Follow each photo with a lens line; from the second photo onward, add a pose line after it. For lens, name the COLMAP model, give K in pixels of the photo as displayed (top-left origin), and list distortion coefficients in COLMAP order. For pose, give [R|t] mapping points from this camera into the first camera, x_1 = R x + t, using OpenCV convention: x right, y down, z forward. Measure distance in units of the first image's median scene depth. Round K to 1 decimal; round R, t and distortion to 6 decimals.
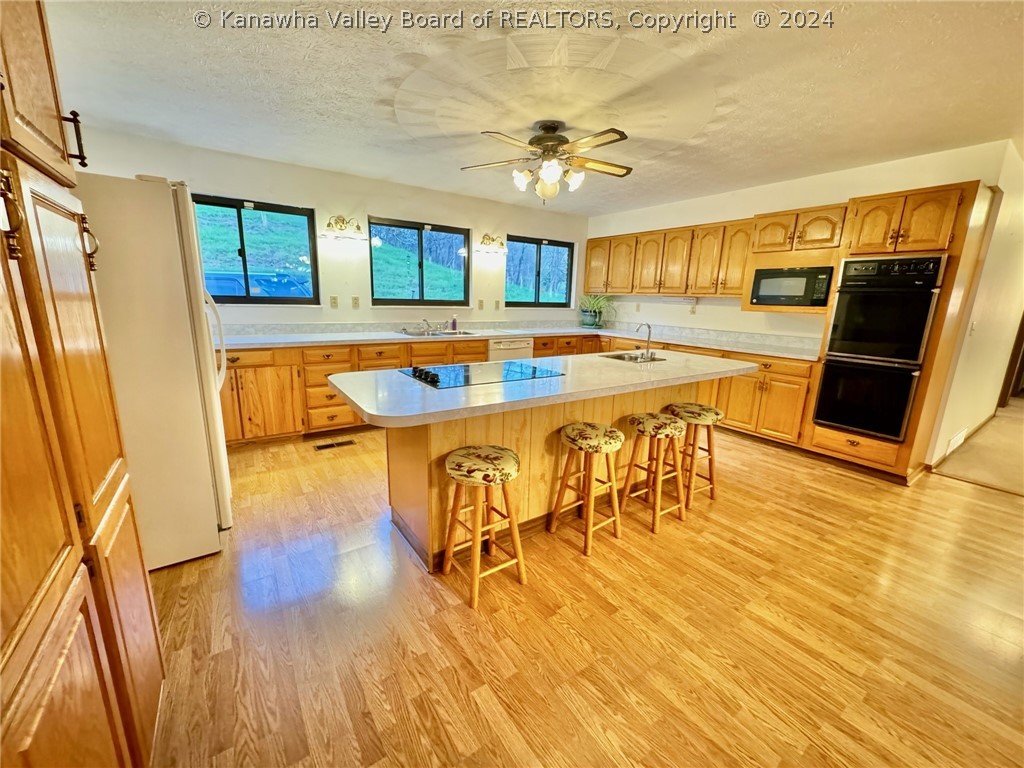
lens RADIAL K [[407.3, 0, 512.0], [0, 407.3, 384.0], [0, 0, 1]] dist [-0.001960, -0.000196]
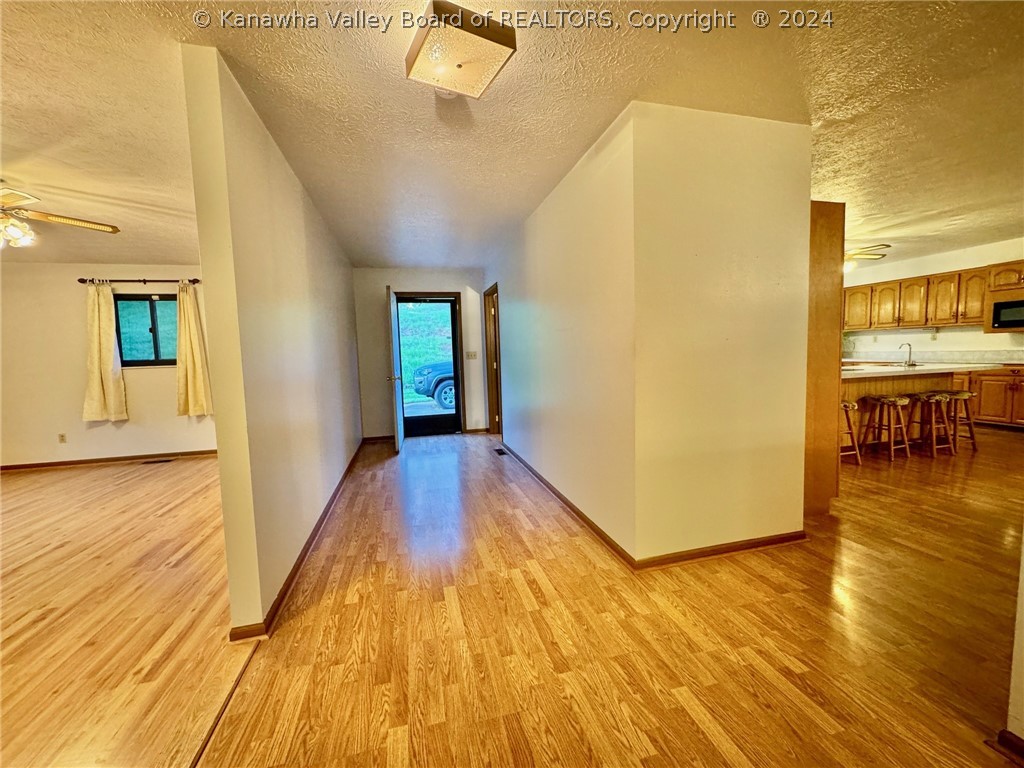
lens RADIAL K [[407.3, 0, 512.0], [0, 407.3, 384.0], [0, 0, 1]] dist [-0.001960, -0.000196]
pose [[0.935561, -0.032212, -0.351693, -0.393540], [-0.014159, 0.991610, -0.128488, 0.164943], [0.352881, 0.125188, 0.927255, -0.708607]]
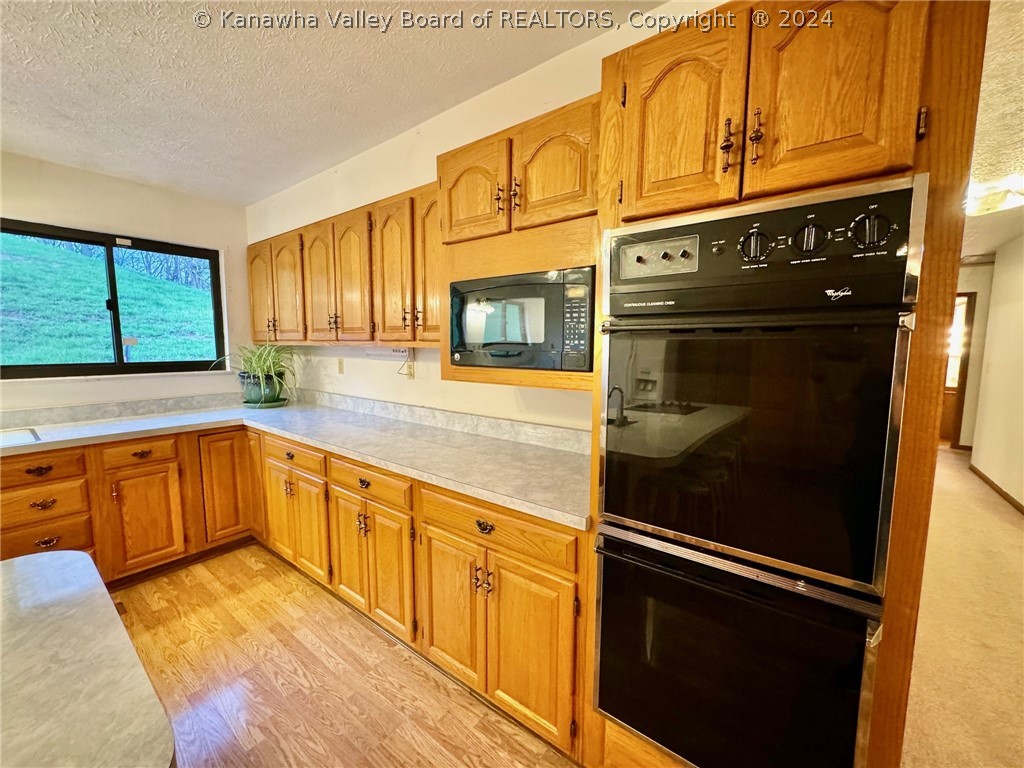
lens RADIAL K [[407.3, 0, 512.0], [0, 407.3, 384.0], [0, 0, 1]] dist [-0.001960, -0.000196]
pose [[0.950094, -0.054239, 0.307212, 0.462902], [0.086542, 0.991944, -0.092512, -0.119577], [-0.299719, 0.114482, 0.947134, 0.530462]]
